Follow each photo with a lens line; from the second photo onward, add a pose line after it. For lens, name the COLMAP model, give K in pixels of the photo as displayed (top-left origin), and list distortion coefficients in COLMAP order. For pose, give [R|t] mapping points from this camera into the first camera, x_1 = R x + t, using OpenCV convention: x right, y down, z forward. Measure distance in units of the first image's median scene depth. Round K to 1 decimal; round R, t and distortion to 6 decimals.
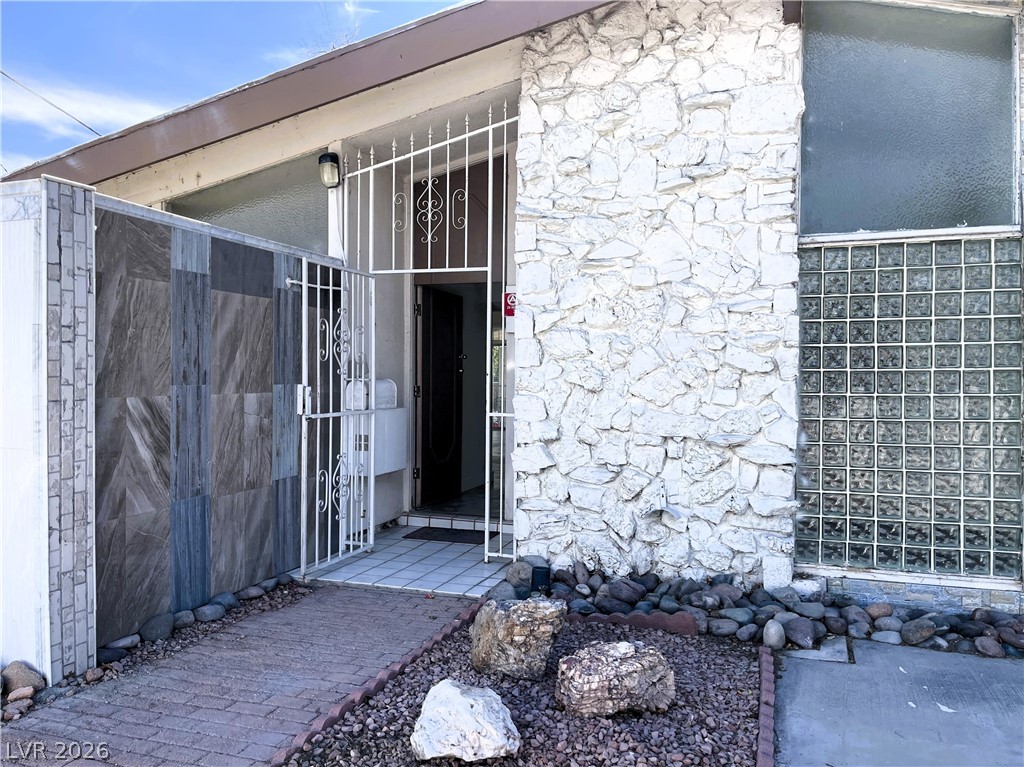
lens RADIAL K [[791.6, 0, 518.1], [0, 791.6, 391.4], [0, 0, 1]] dist [0.054642, -0.049700]
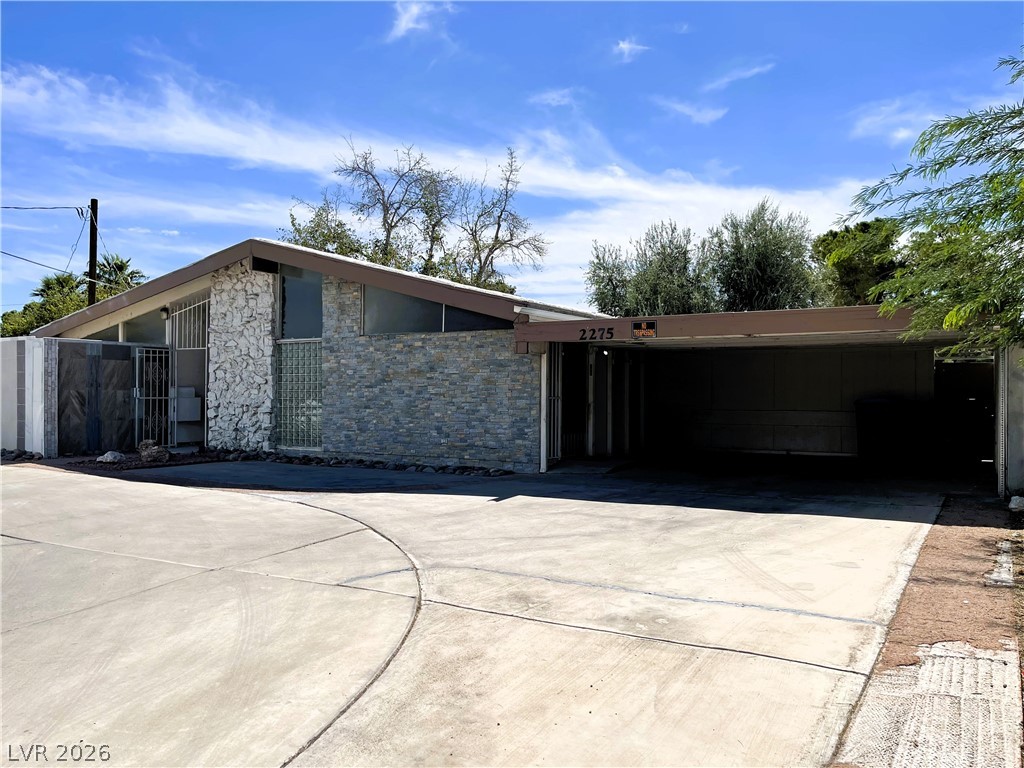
lens RADIAL K [[791.6, 0, 521.4], [0, 791.6, 388.2], [0, 0, 1]] dist [0.054642, -0.049700]
pose [[0.978473, -0.001107, -0.206370, 1.892543], [-0.004462, 0.999638, -0.026521, 0.070704], [0.206324, 0.026871, 0.978115, -1.803127]]
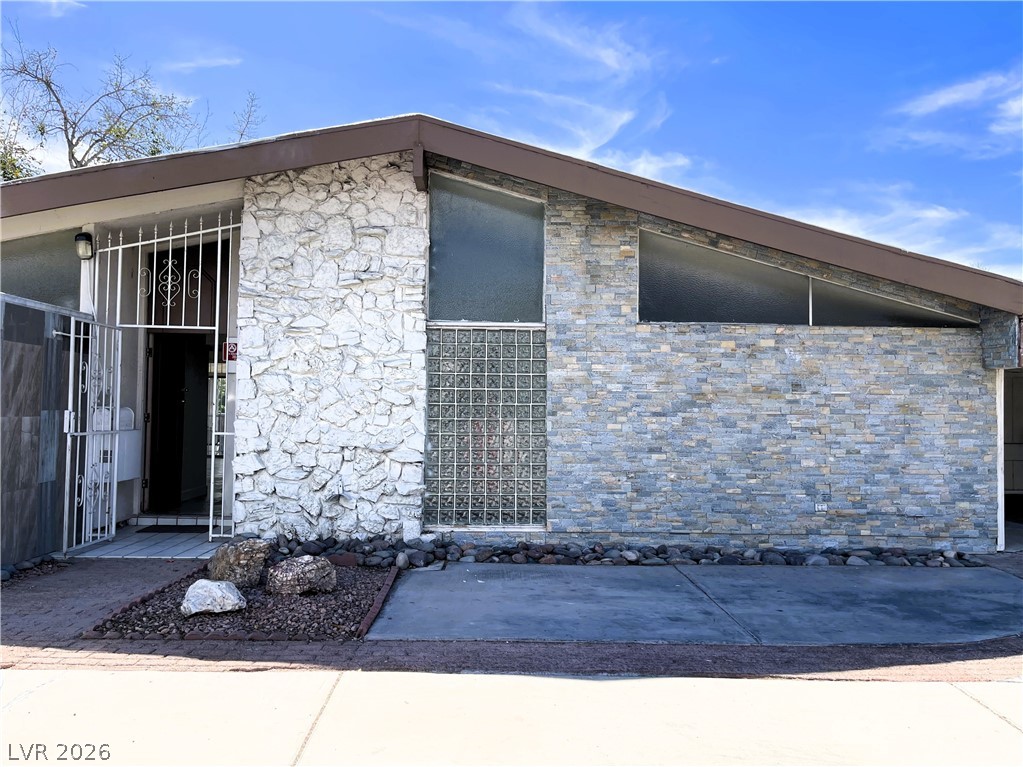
lens RADIAL K [[790.8, 0, 520.7], [0, 790.8, 391.7], [0, 0, 1]] dist [0.054642, -0.049700]
pose [[0.933476, 0.016637, 0.358254, -0.042223], [-0.001957, 0.999145, -0.041301, 0.014301], [-0.358635, 0.037852, 0.932710, -0.547413]]
